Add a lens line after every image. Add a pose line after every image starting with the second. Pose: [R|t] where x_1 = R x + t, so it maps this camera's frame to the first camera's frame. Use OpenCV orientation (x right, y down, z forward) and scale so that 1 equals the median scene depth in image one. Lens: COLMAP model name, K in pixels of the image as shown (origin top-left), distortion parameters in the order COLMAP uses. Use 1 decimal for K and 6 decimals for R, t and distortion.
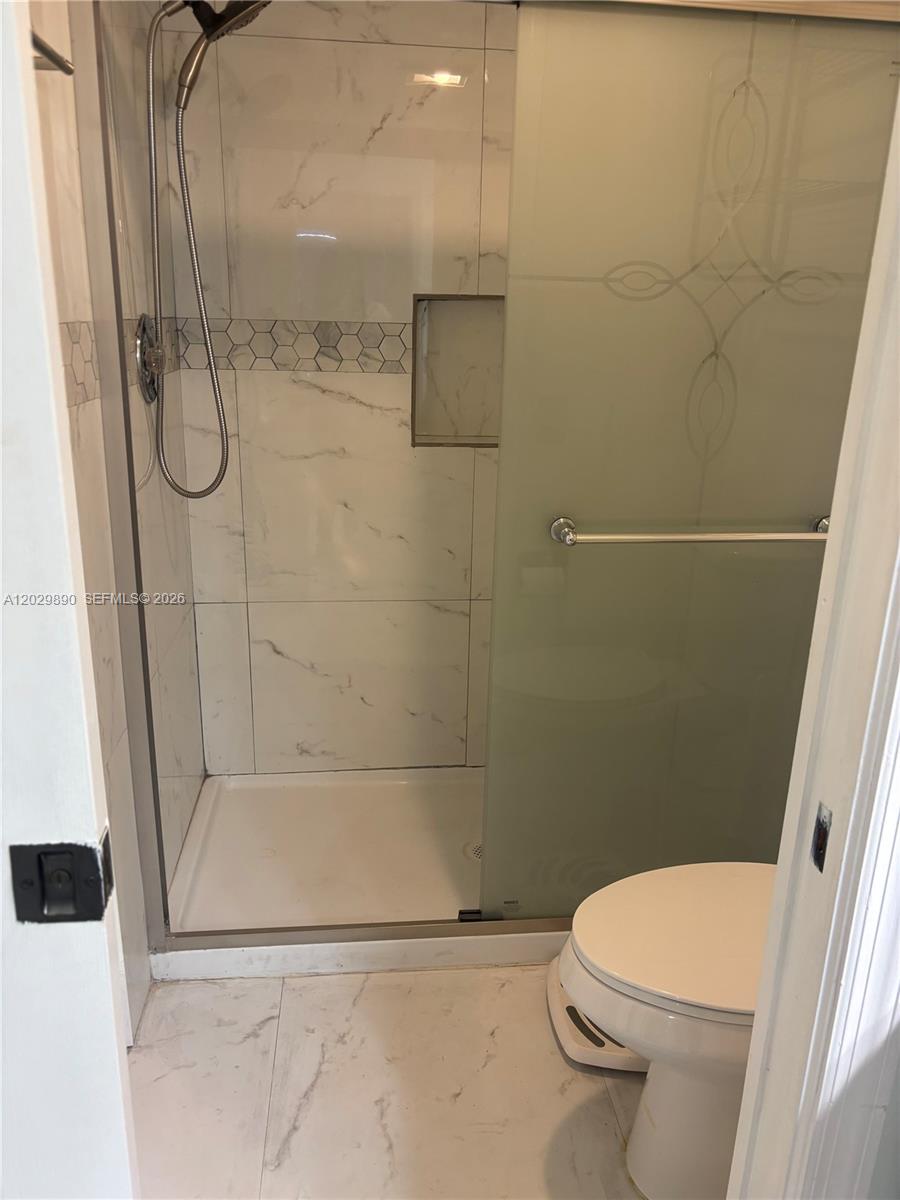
lens RADIAL K [[924.7, 0, 451.9], [0, 924.7, 607.8], [0, 0, 1]] dist [0.040397, -0.007040]
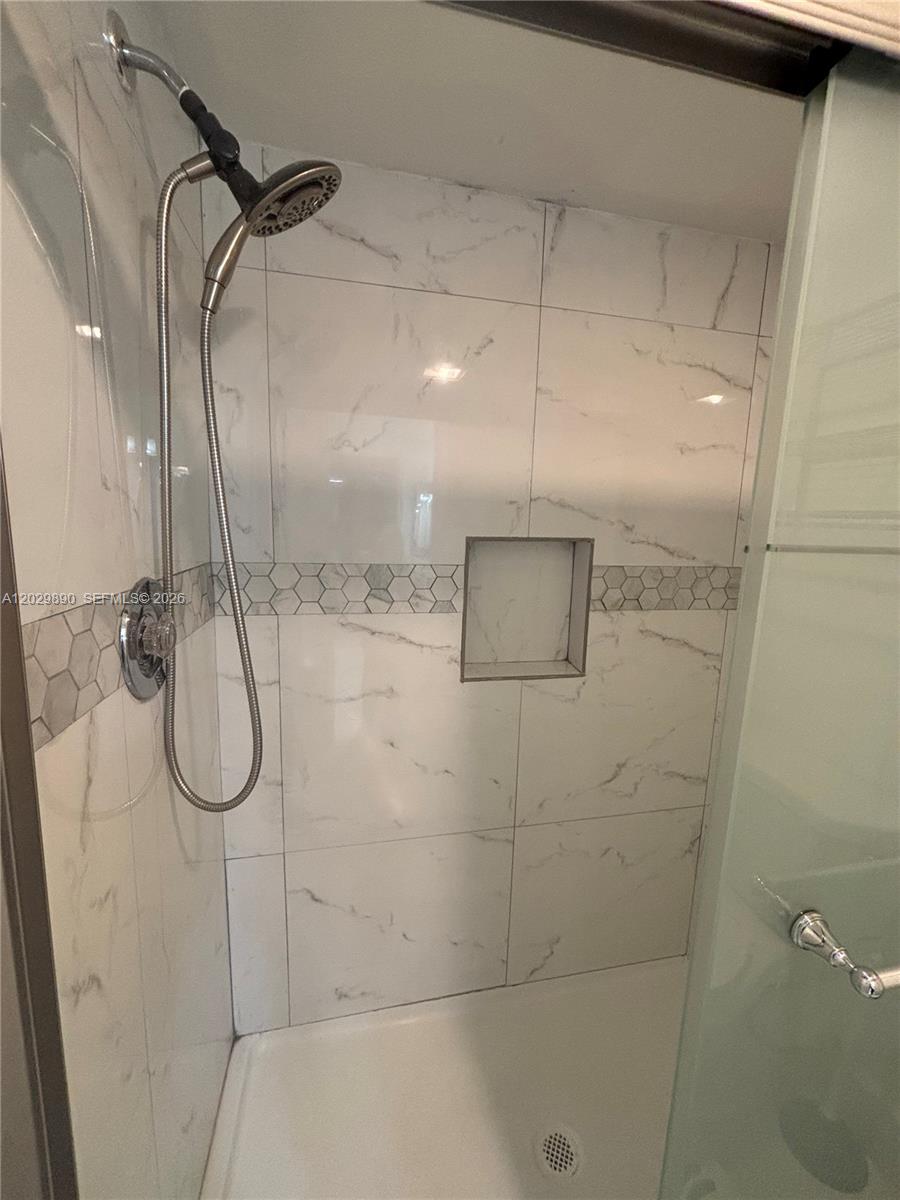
lens RADIAL K [[483.0, 0, 450.0], [0, 483.0, 600.0], [0, 0, 1]] dist [0.044926, -0.041019]
pose [[0.995105, -0.008894, 0.098423, -0.109609], [0.022914, 0.989565, -0.142251, -0.197203], [-0.096130, 0.143810, 0.984925, 0.503694]]
